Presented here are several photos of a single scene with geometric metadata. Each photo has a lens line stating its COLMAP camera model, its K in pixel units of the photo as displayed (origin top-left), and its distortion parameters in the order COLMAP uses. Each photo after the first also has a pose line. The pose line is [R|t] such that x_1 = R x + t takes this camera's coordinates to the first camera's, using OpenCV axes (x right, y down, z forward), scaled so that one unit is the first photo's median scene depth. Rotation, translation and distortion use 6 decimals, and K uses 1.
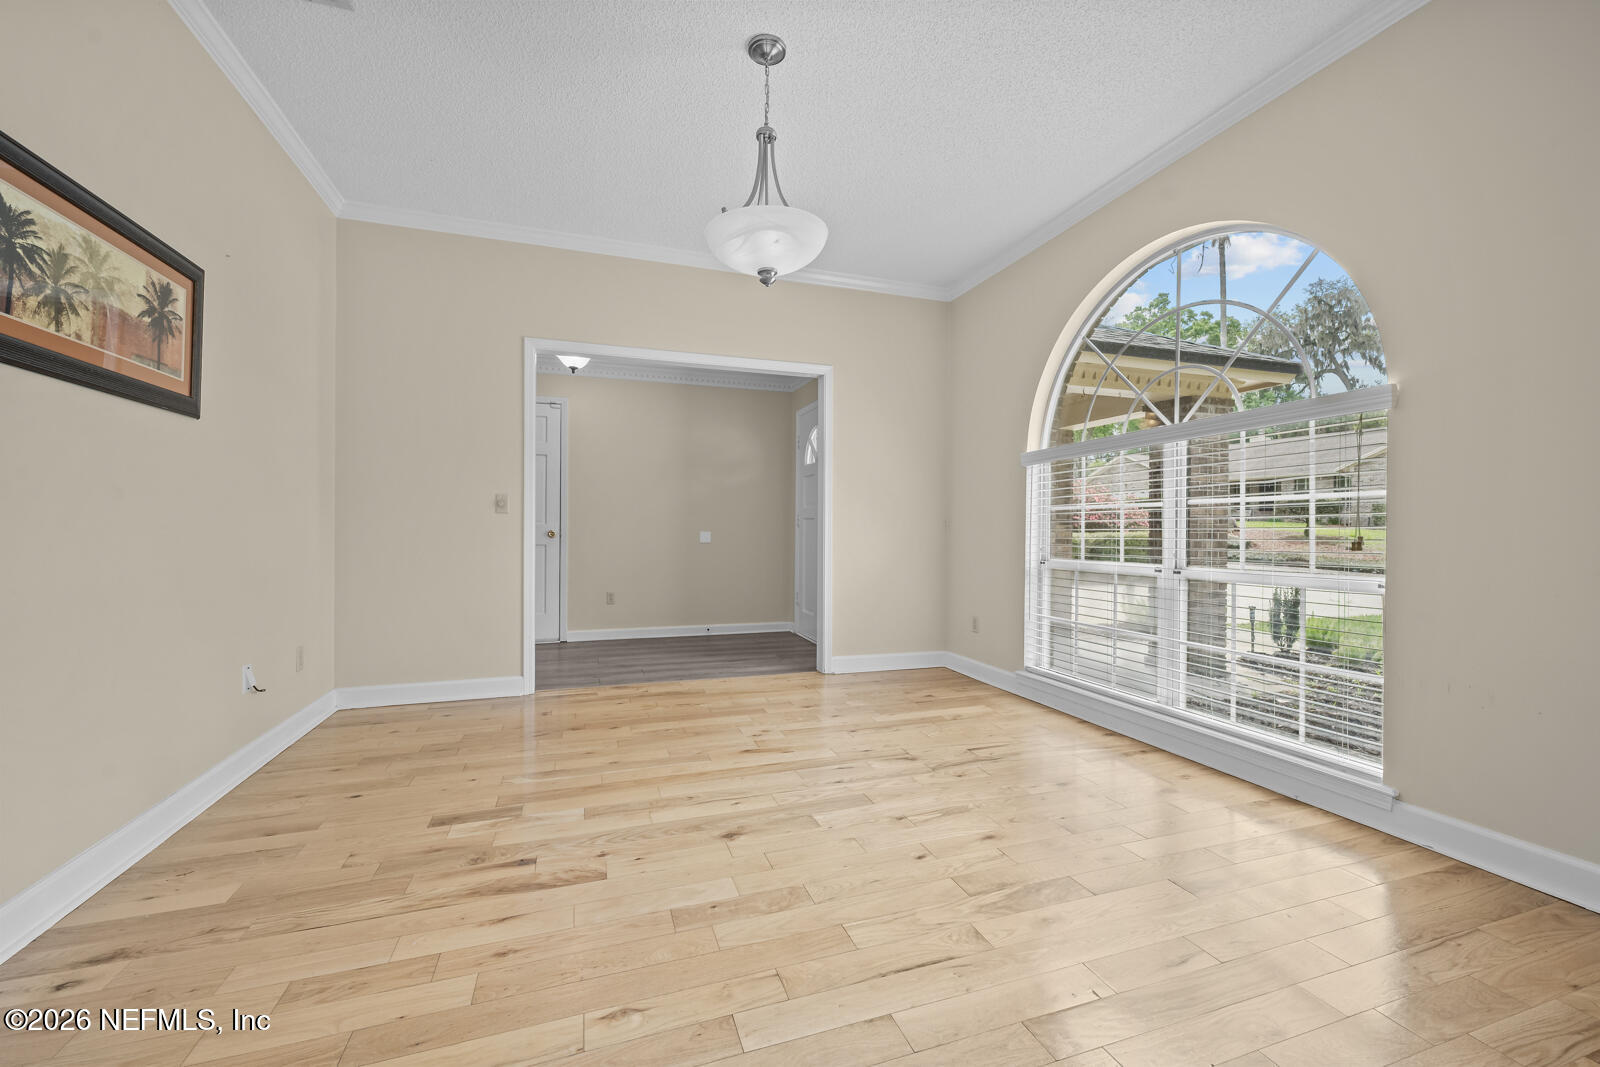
lens RADIAL K [[637.6, 0, 801.9], [0, 637.6, 529.4], [0, 0, 1]] dist [0.001892, -0.000037]
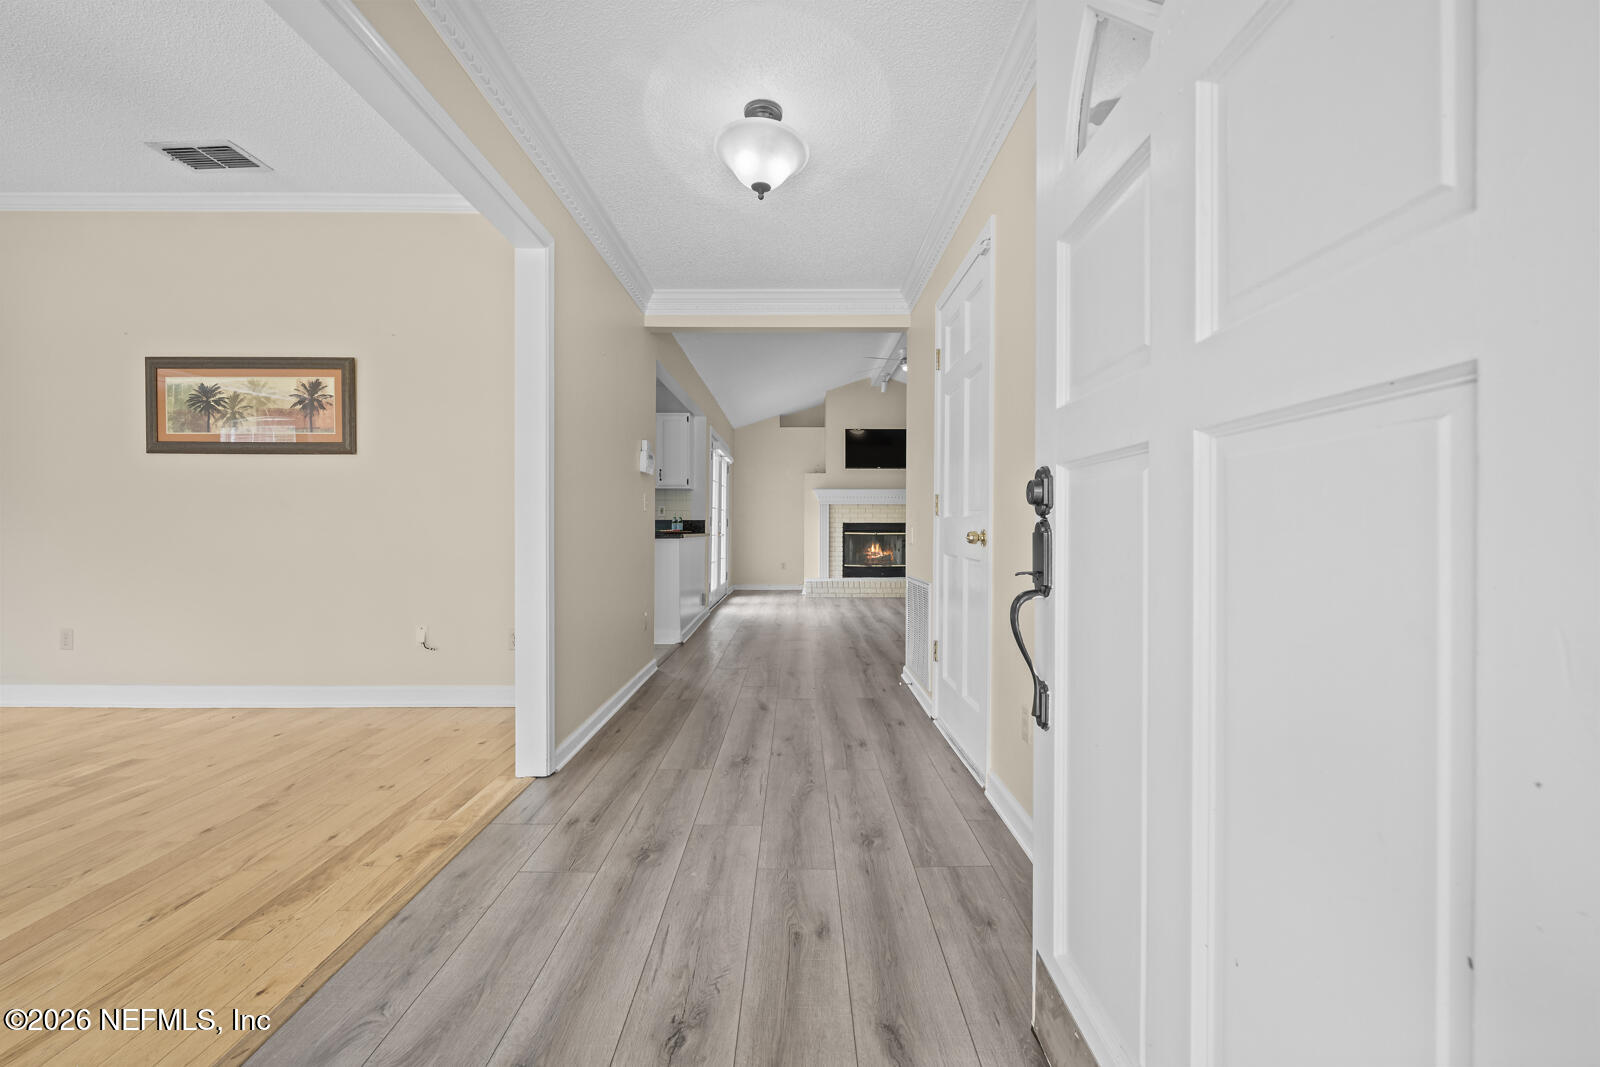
lens RADIAL K [[637.6, 0, 791.7], [0, 637.6, 527.2], [0, 0, 1]] dist [0.001892, -0.000037]
pose [[-0.325360, -0.000629, -0.945590, 0.197740], [-0.004949, 0.999987, 0.001038, -0.002722], [0.945577, 0.005017, -0.325359, 2.763751]]
